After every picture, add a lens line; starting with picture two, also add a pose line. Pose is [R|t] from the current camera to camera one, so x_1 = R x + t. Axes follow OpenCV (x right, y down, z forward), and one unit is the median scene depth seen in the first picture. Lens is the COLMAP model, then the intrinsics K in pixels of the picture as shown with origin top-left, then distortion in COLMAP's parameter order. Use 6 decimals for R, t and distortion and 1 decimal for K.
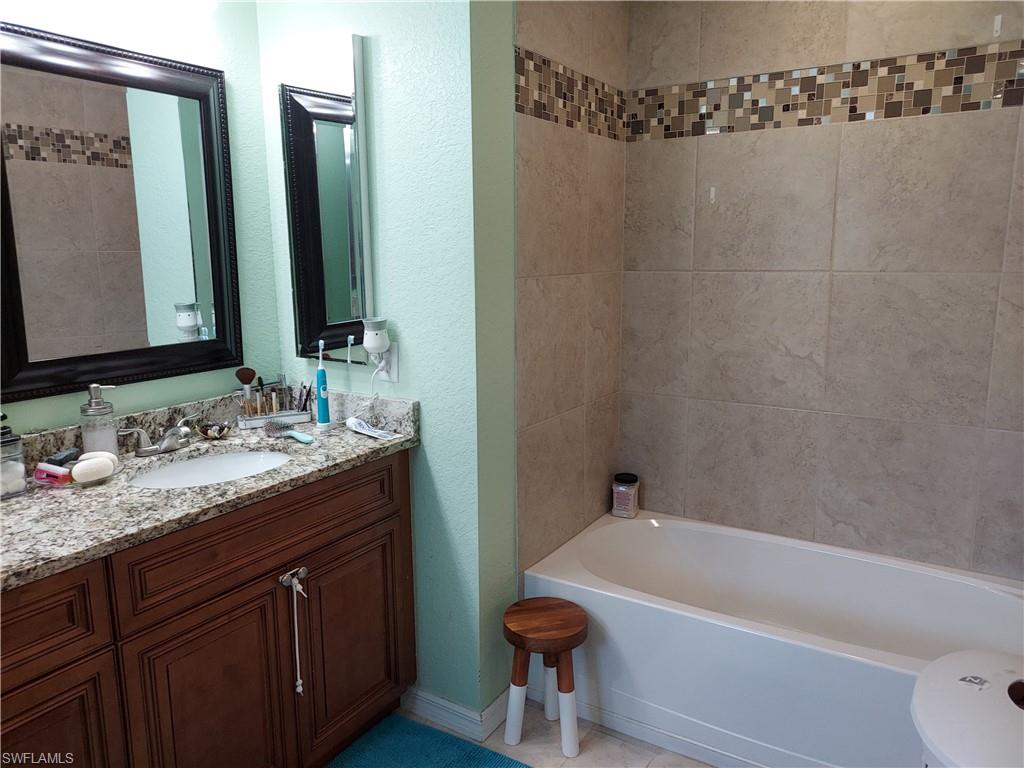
lens RADIAL K [[751.0, 0, 521.8], [0, 751.0, 380.1], [0, 0, 1]] dist [0.038975, -0.015107]
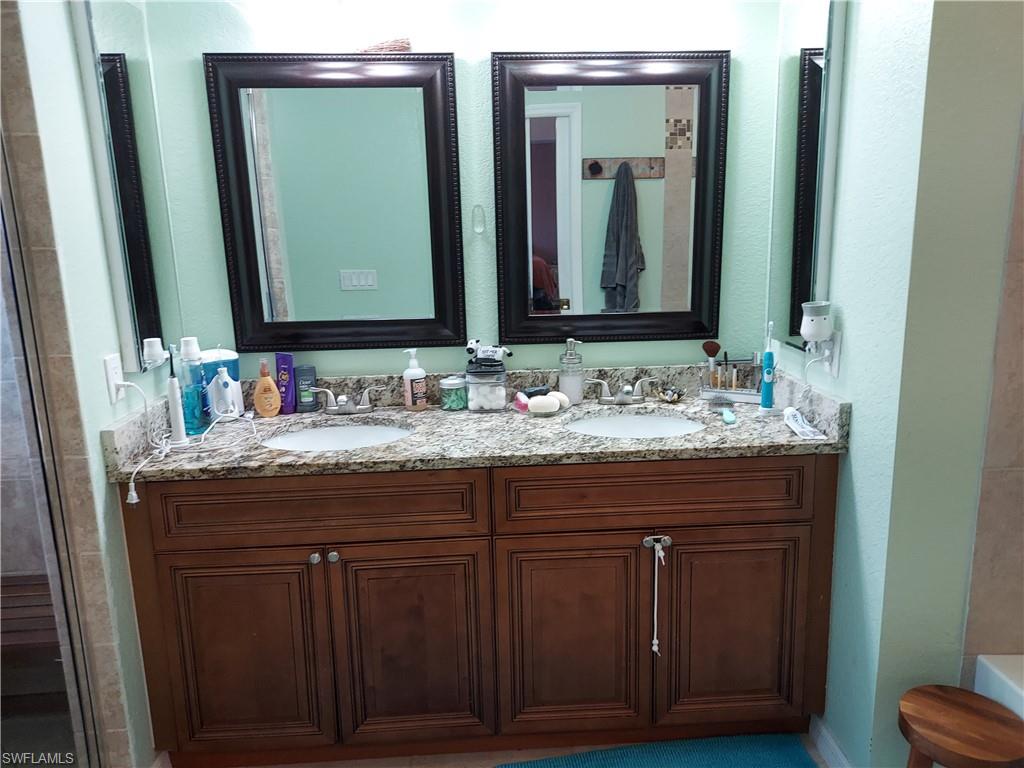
lens RADIAL K [[751.0, 0, 520.7], [0, 751.0, 378.3], [0, 0, 1]] dist [0.038975, -0.015107]
pose [[0.569330, 0.158589, -0.806668, 0.390554], [-0.127794, 0.986362, 0.103722, -0.047381], [0.812116, 0.044035, 0.581832, 0.223444]]
